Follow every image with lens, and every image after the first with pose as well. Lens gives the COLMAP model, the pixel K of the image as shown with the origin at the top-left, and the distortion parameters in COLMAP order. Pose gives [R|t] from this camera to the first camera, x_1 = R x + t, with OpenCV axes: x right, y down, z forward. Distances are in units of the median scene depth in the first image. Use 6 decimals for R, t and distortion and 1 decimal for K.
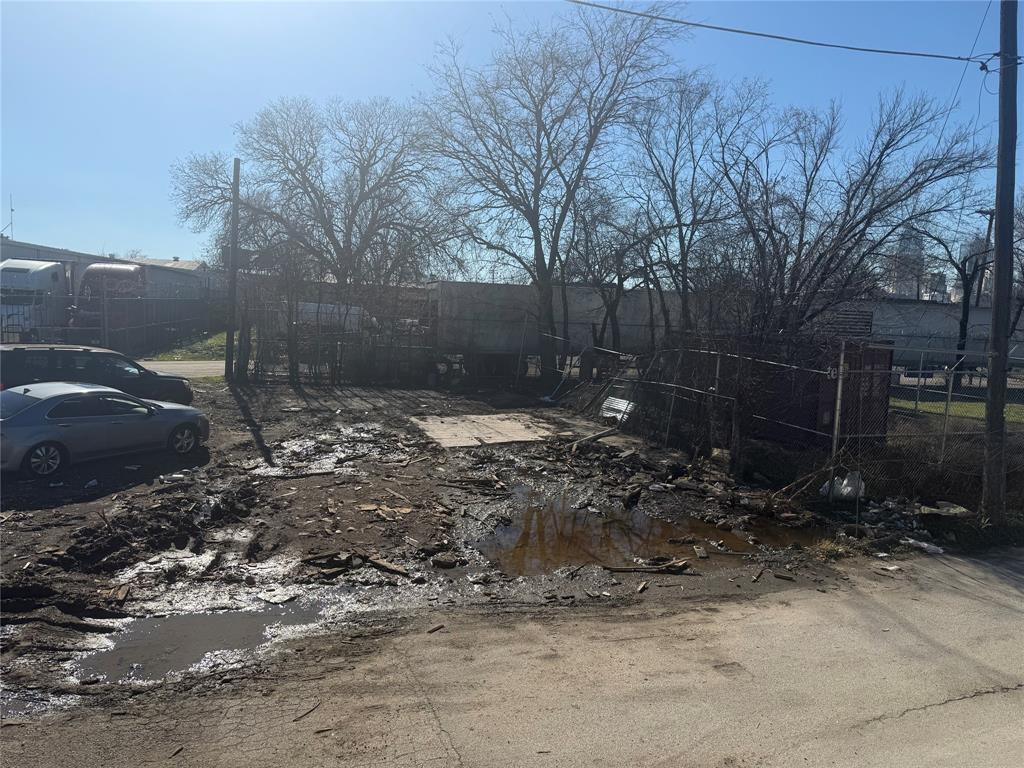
lens RADIAL K [[713.6, 0, 515.0], [0, 713.6, 391.4], [0, 0, 1]] dist [0.086261, -0.111016]
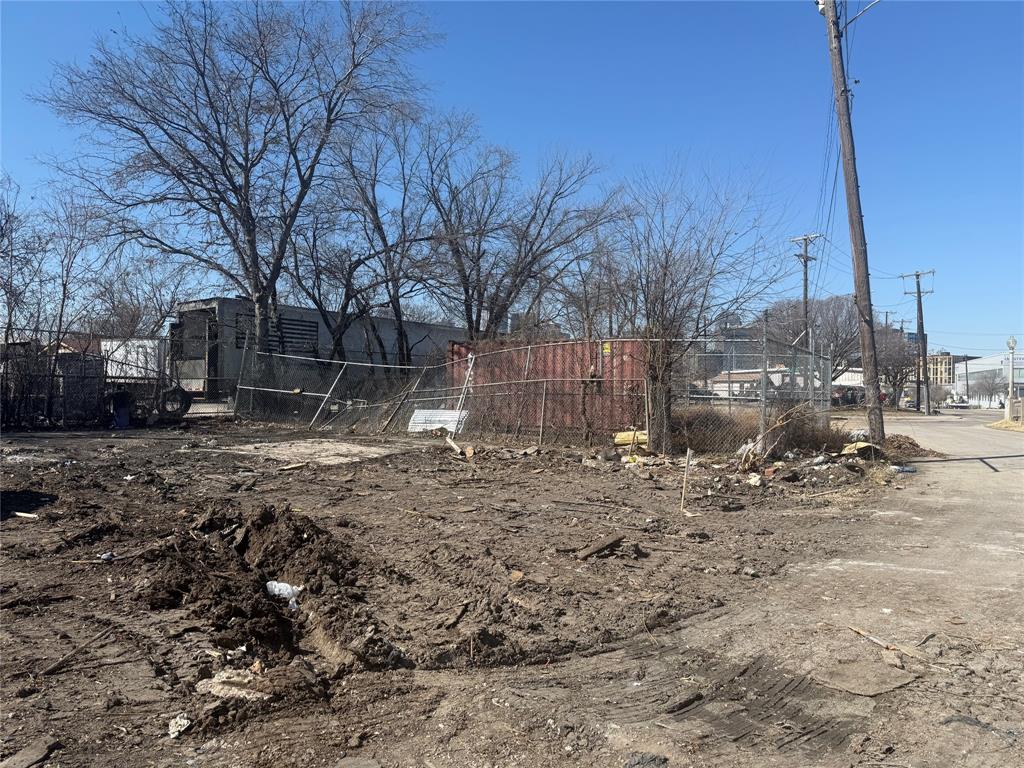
lens RADIAL K [[713.6, 0, 516.4], [0, 713.6, 388.3], [0, 0, 1]] dist [0.086261, -0.111016]
pose [[0.786295, -0.029905, 0.617128, -0.262812], [0.092374, 0.993291, -0.069563, 0.044226], [-0.610907, 0.111704, 0.783782, 0.184990]]
